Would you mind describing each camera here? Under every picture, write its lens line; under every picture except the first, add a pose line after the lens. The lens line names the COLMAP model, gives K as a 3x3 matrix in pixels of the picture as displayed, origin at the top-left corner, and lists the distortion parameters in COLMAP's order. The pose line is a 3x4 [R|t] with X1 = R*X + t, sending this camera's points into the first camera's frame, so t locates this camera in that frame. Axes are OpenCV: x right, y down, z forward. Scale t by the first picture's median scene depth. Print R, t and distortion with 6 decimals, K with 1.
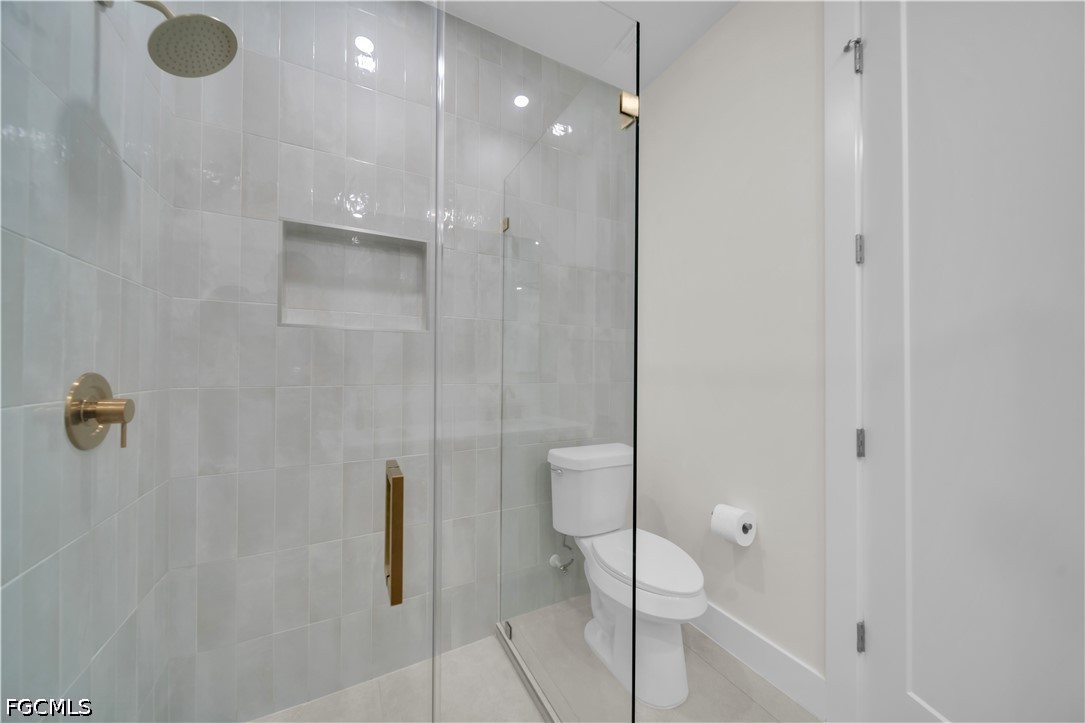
lens RADIAL K [[377.6, 0, 540.2], [0, 377.6, 365.5], [0, 0, 1]] dist [0.001314, -0.000630]
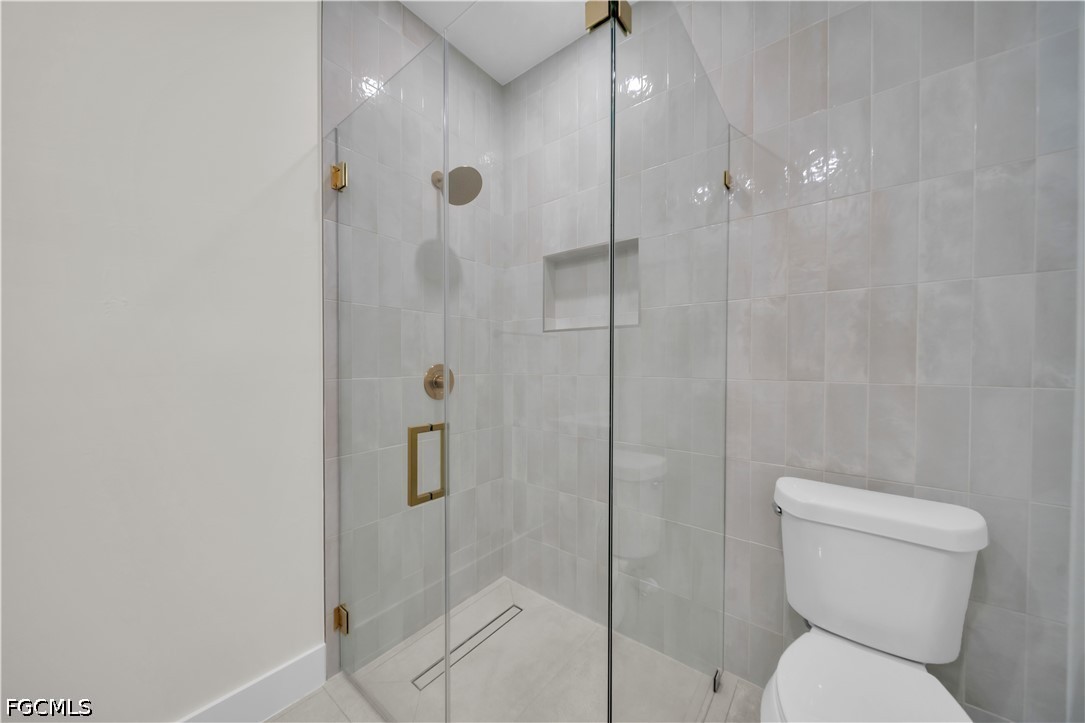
lens RADIAL K [[377.6, 0, 540.5], [0, 377.6, 367.2], [0, 0, 1]] dist [0.001314, -0.000630]
pose [[0.402742, 0.007397, -0.915284, 0.593688], [0.009102, 0.999886, 0.012086, 0.010312], [0.915268, -0.013198, 0.402629, 0.388725]]
